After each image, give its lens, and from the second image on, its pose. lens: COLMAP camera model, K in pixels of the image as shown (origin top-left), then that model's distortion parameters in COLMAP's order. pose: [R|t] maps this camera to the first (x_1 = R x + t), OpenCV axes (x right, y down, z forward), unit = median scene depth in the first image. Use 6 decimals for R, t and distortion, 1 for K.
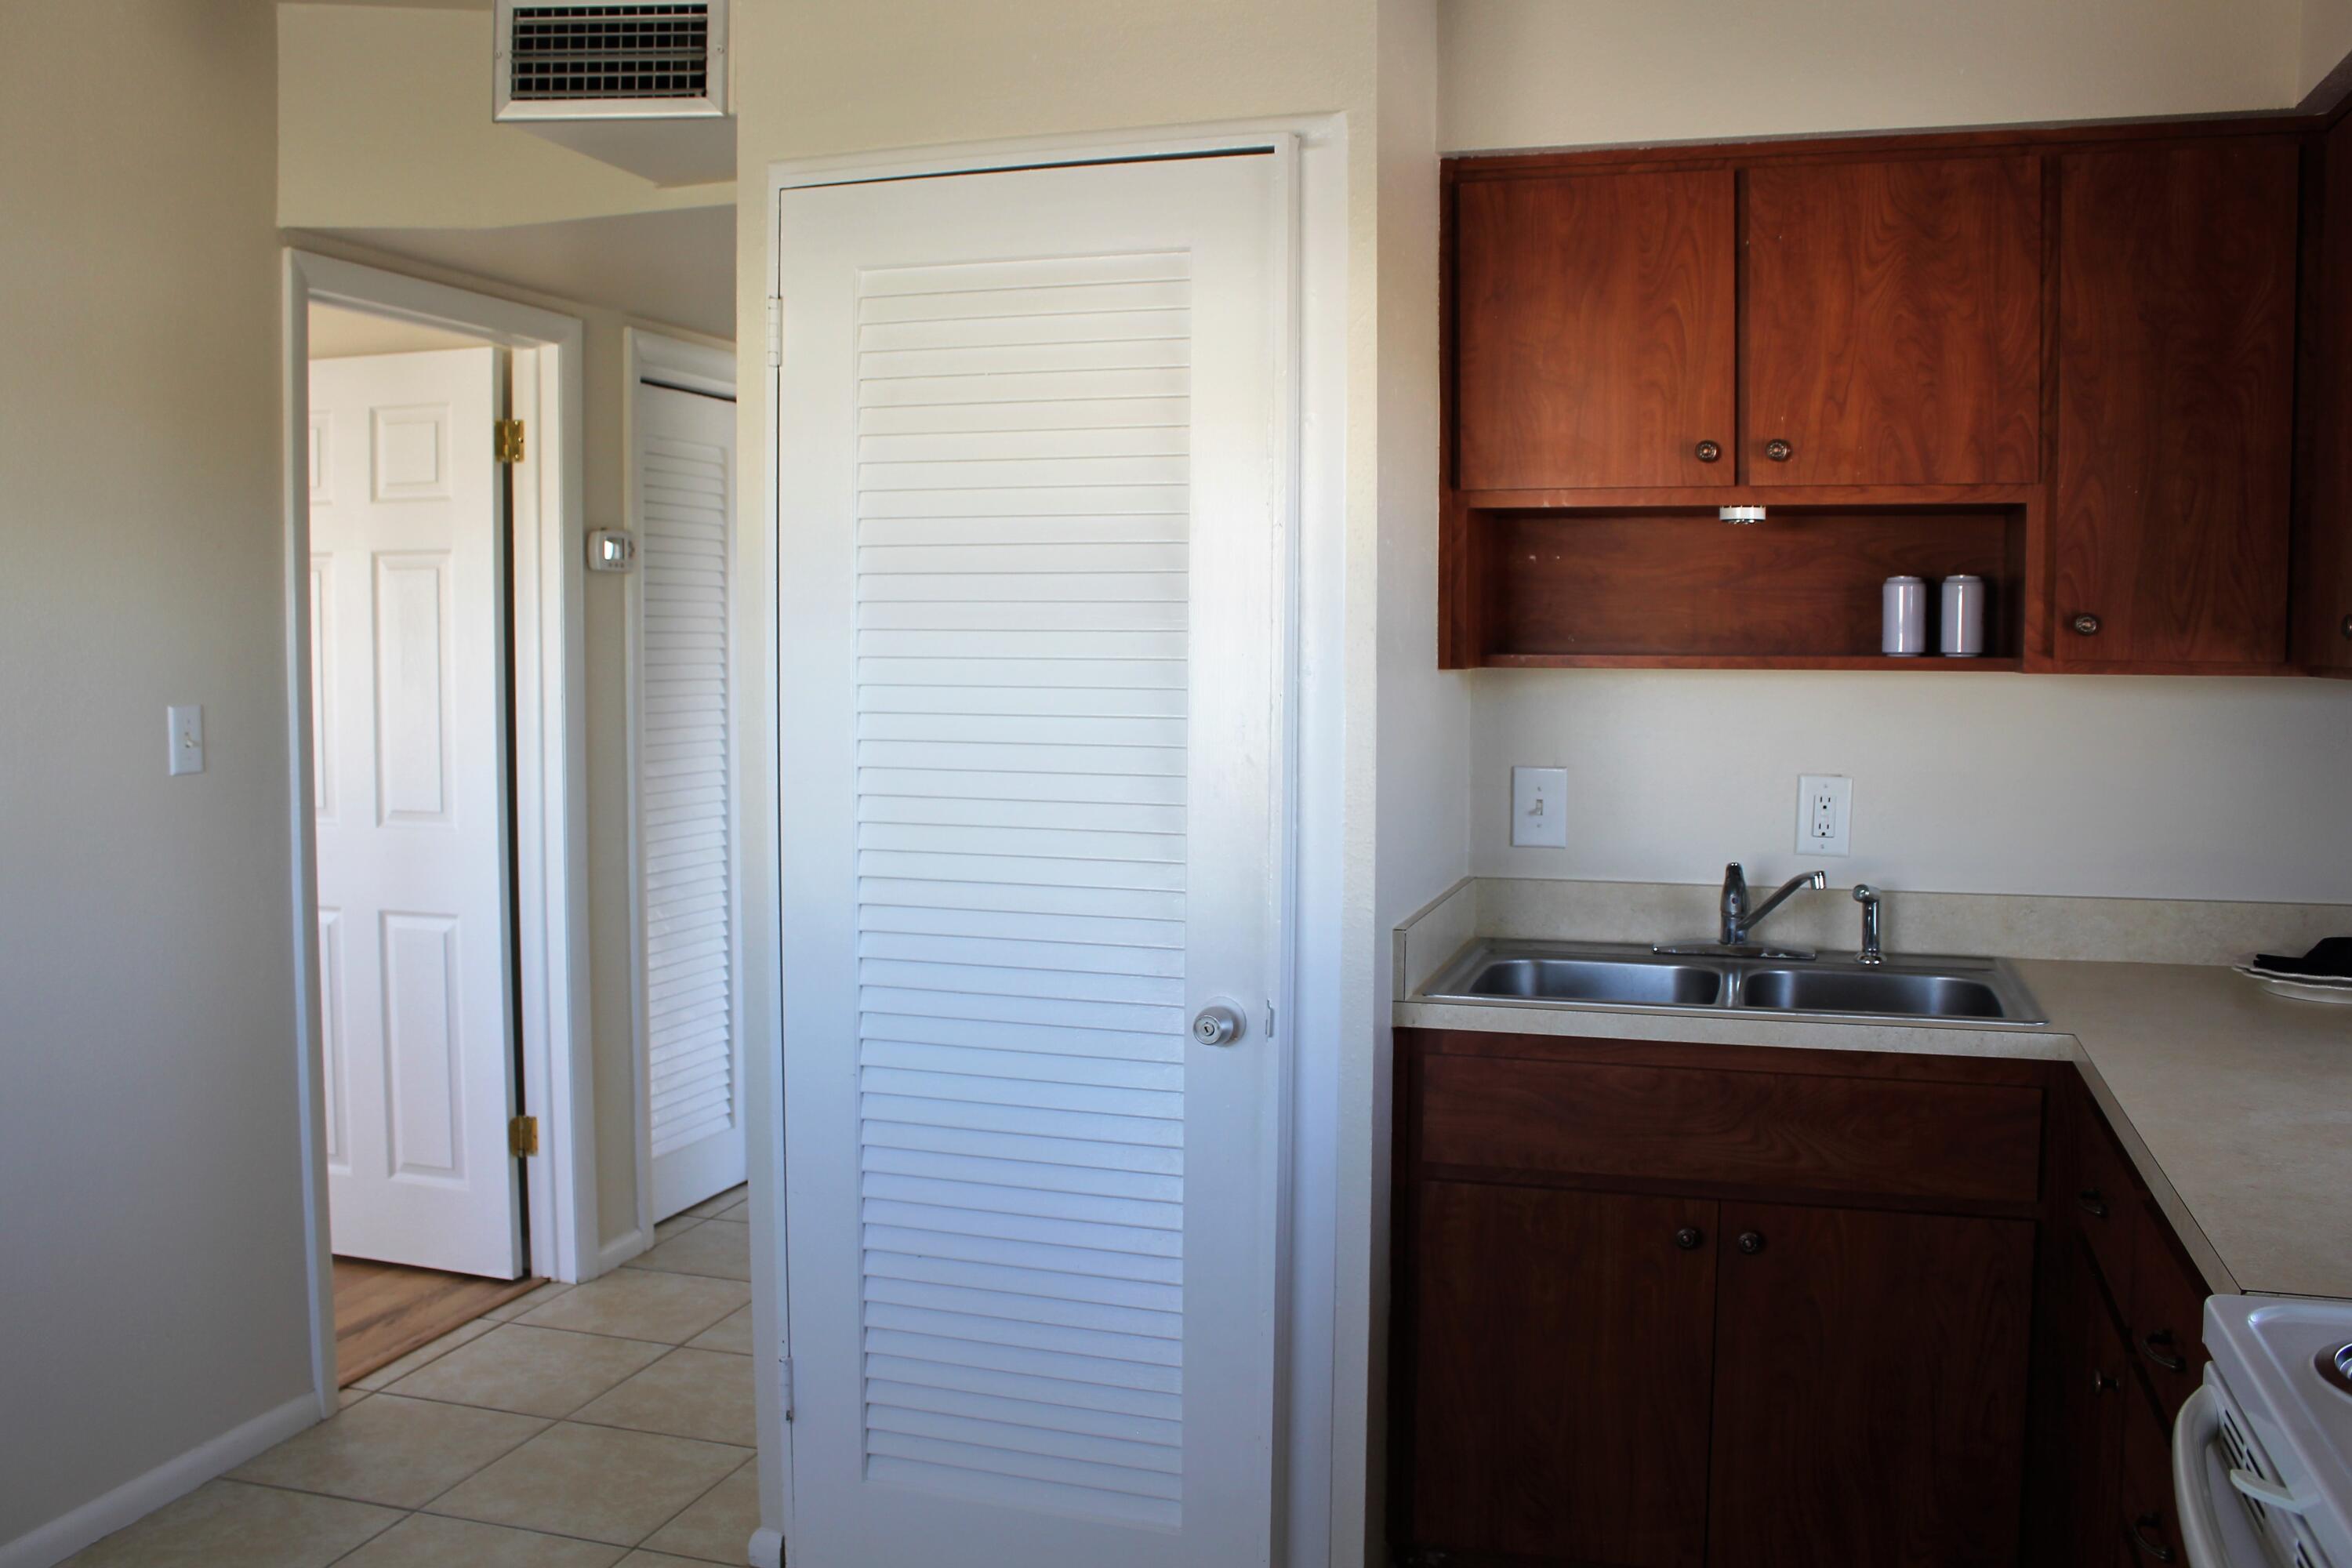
lens RADIAL K [[1986.5, 0, 1176.0], [0, 1986.5, 784.0], [0, 0, 1]] dist [-0.198797, 0.197679]
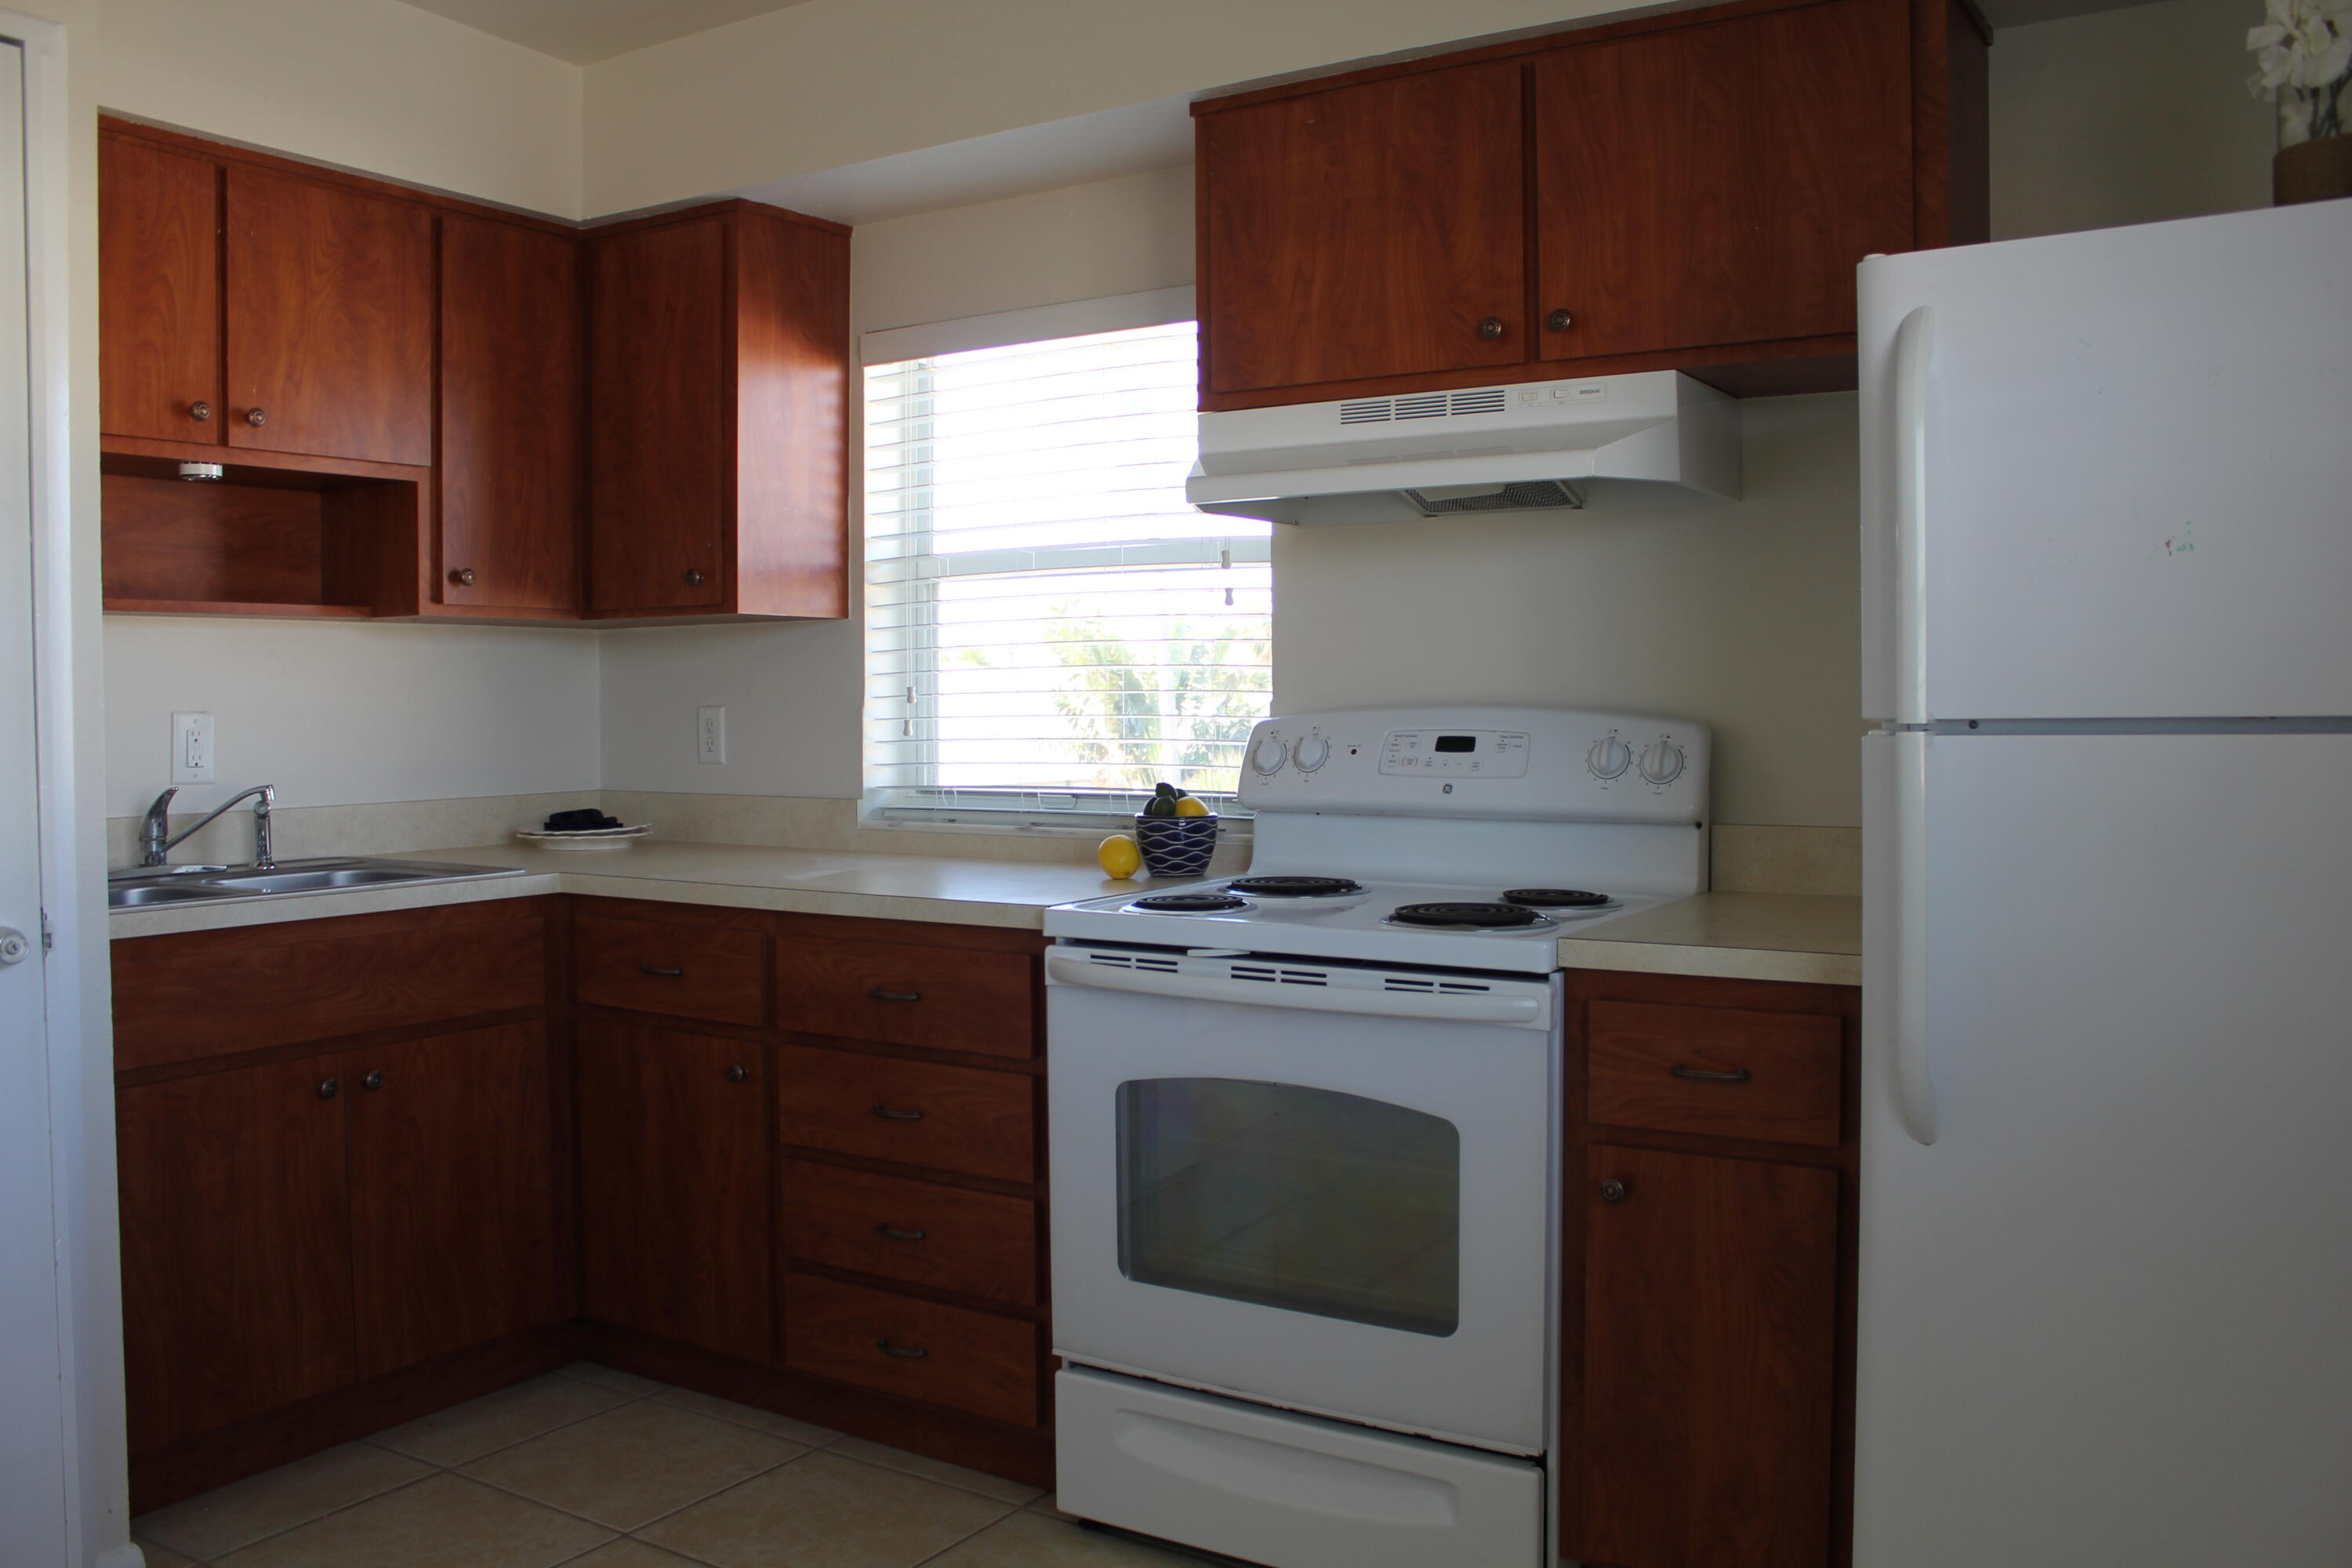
lens RADIAL K [[1986.5, 0, 1176.0], [0, 1986.5, 784.0], [0, 0, 1]] dist [-0.198797, 0.197679]
pose [[0.260497, -0.042346, 0.964545, -0.656360], [0.073409, 0.997014, 0.023946, 0.059011], [-0.962680, 0.064569, 0.262828, 0.188481]]
